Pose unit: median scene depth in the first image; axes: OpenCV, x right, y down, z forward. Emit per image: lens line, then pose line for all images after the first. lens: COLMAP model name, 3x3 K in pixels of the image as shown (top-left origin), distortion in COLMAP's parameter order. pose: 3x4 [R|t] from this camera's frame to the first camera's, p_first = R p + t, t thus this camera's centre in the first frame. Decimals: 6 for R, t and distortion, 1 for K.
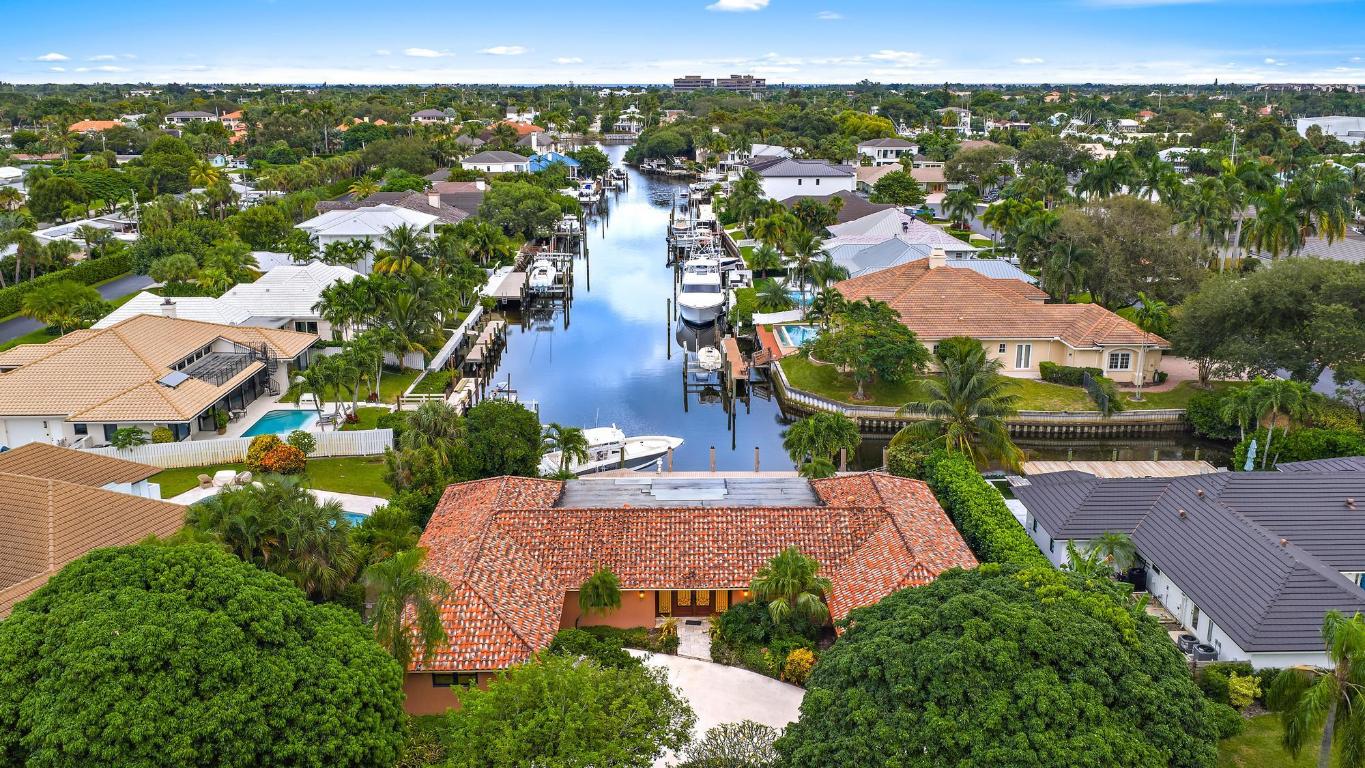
lens RADIAL K [[1135.9, 0, 682.5], [0, 1135.9, 384.0], [0, 0, 1]] dist [-0.000669, -0.004535]
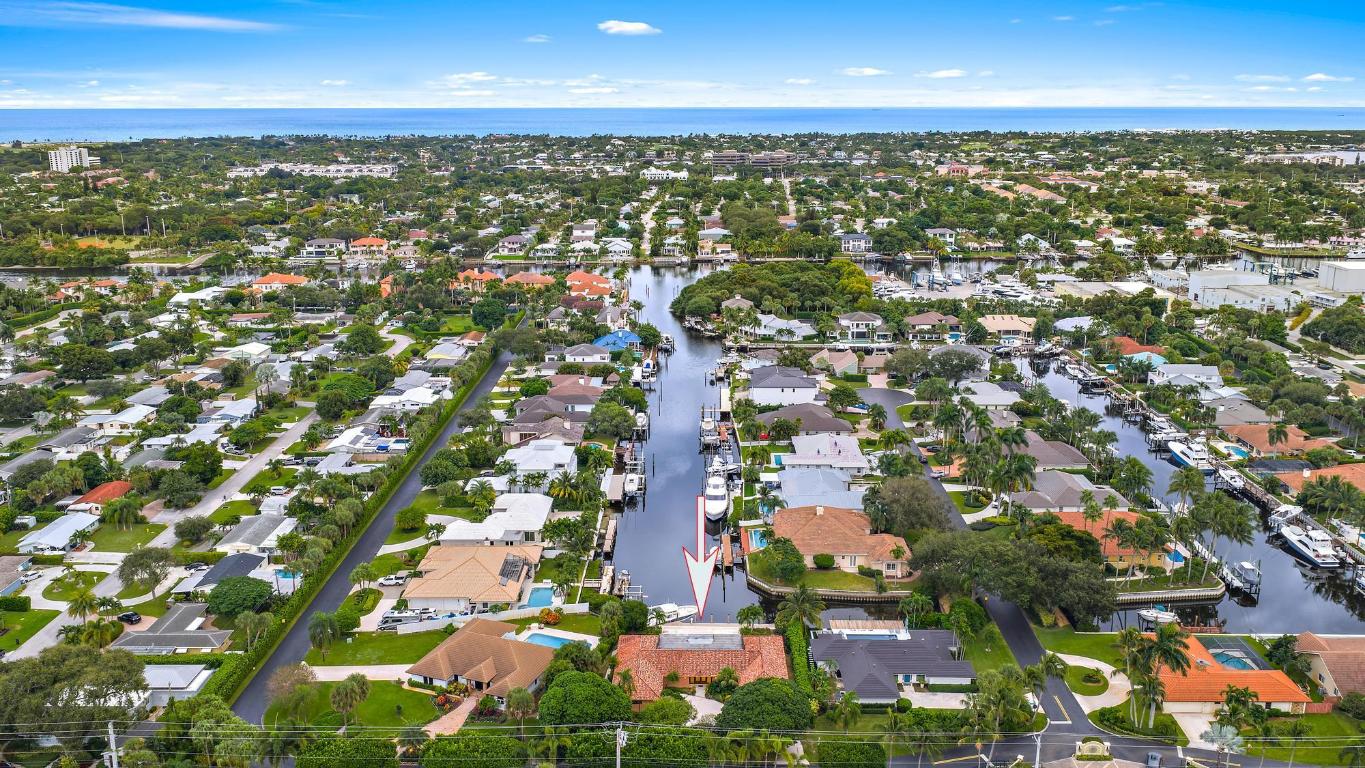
lens RADIAL K [[1131.1, 0, 682.5], [0, 1131.1, 384.0], [0, 0, 1]] dist [0.004072, -0.013447]
pose [[0.999385, 0.007349, -0.034289, 0.035228], [-0.007877, 0.999852, -0.015305, -0.345357], [0.034171, 0.015566, 0.999295, -1.291957]]
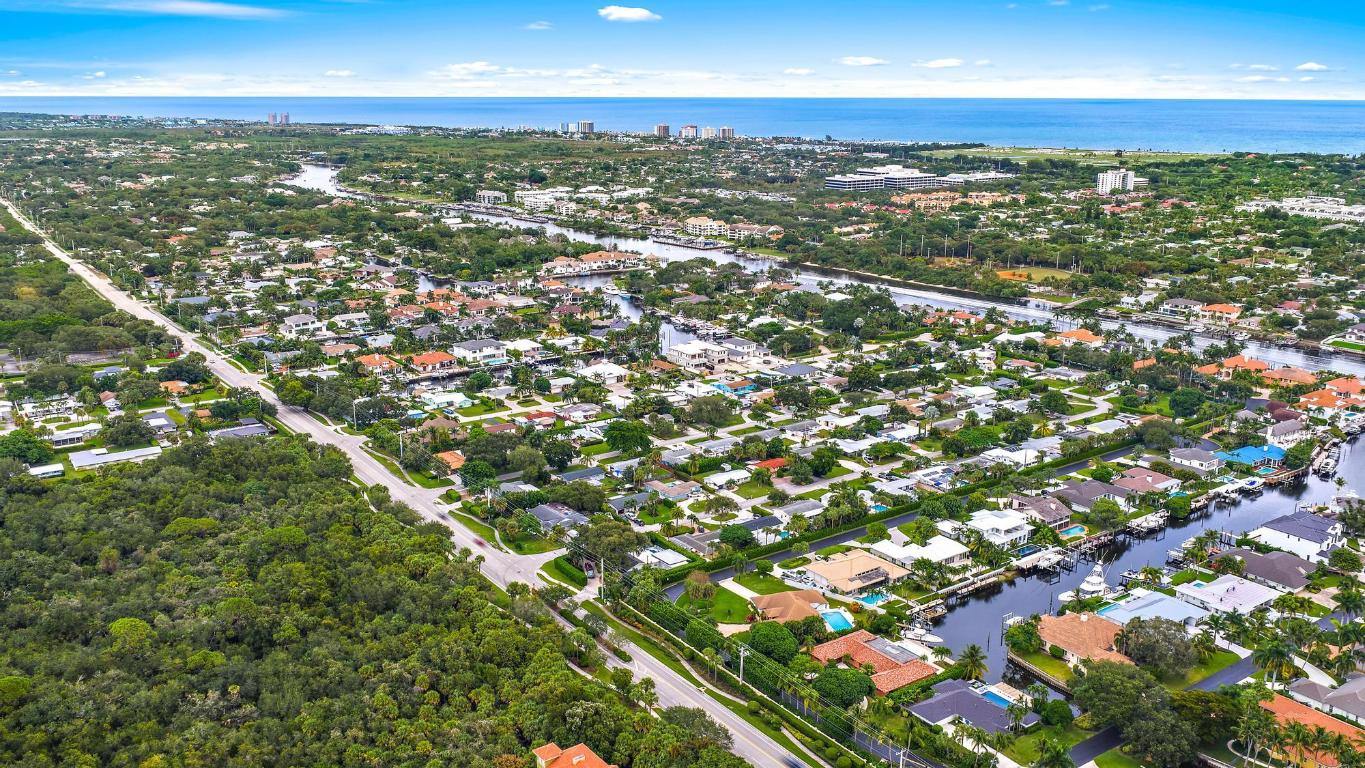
lens RADIAL K [[1131.1, 0, 682.5], [0, 1131.1, 384.0], [0, 0, 1]] dist [0.004072, -0.013447]
pose [[0.561631, 0.208282, -0.800743, 1.972880], [-0.213649, 0.971482, 0.102842, -0.823342], [0.799328, 0.113319, 0.590114, -1.686534]]
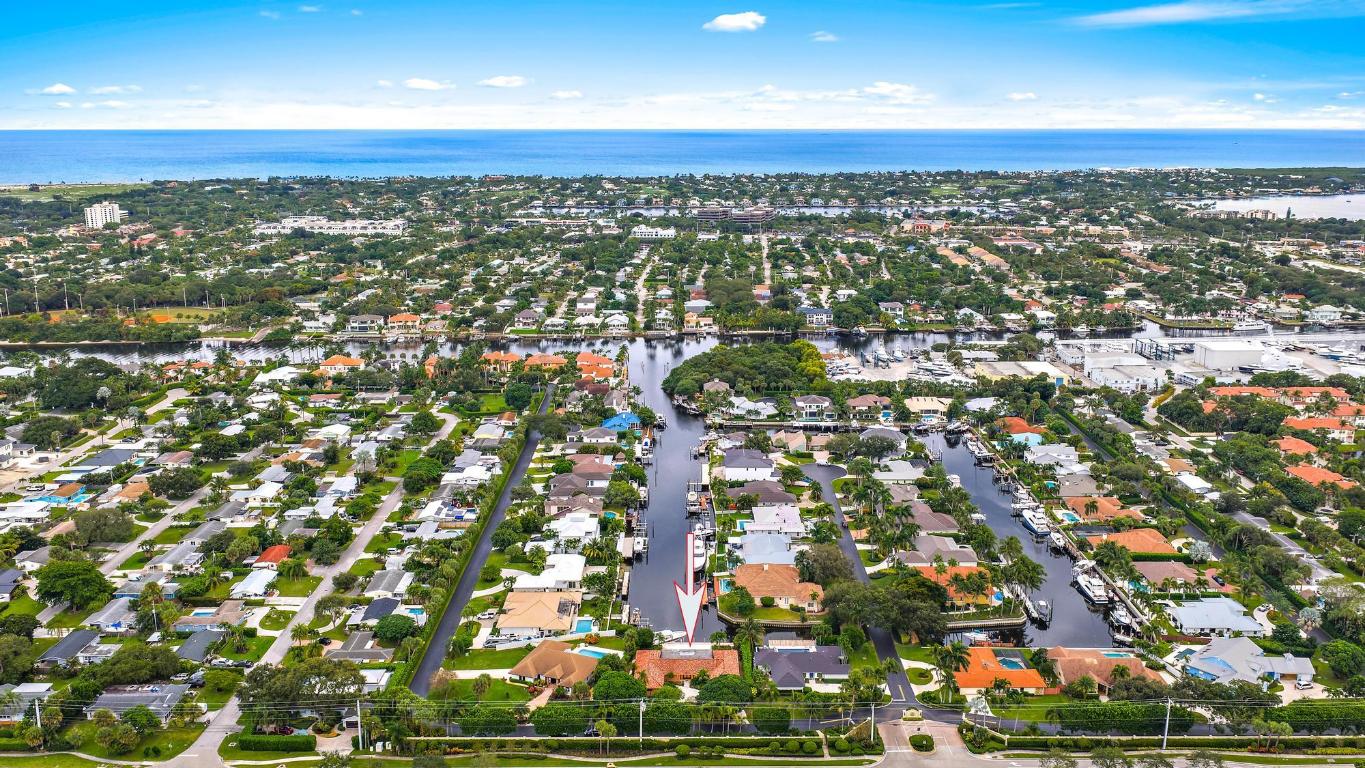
lens RADIAL K [[1131.1, 0, 682.5], [0, 1131.1, 384.0], [0, 0, 1]] dist [0.004072, -0.013447]
pose [[0.999734, 0.004418, -0.022634, 0.058638], [-0.005131, 0.999489, -0.031547, -0.582685], [0.022483, 0.031654, 0.999246, -2.503867]]
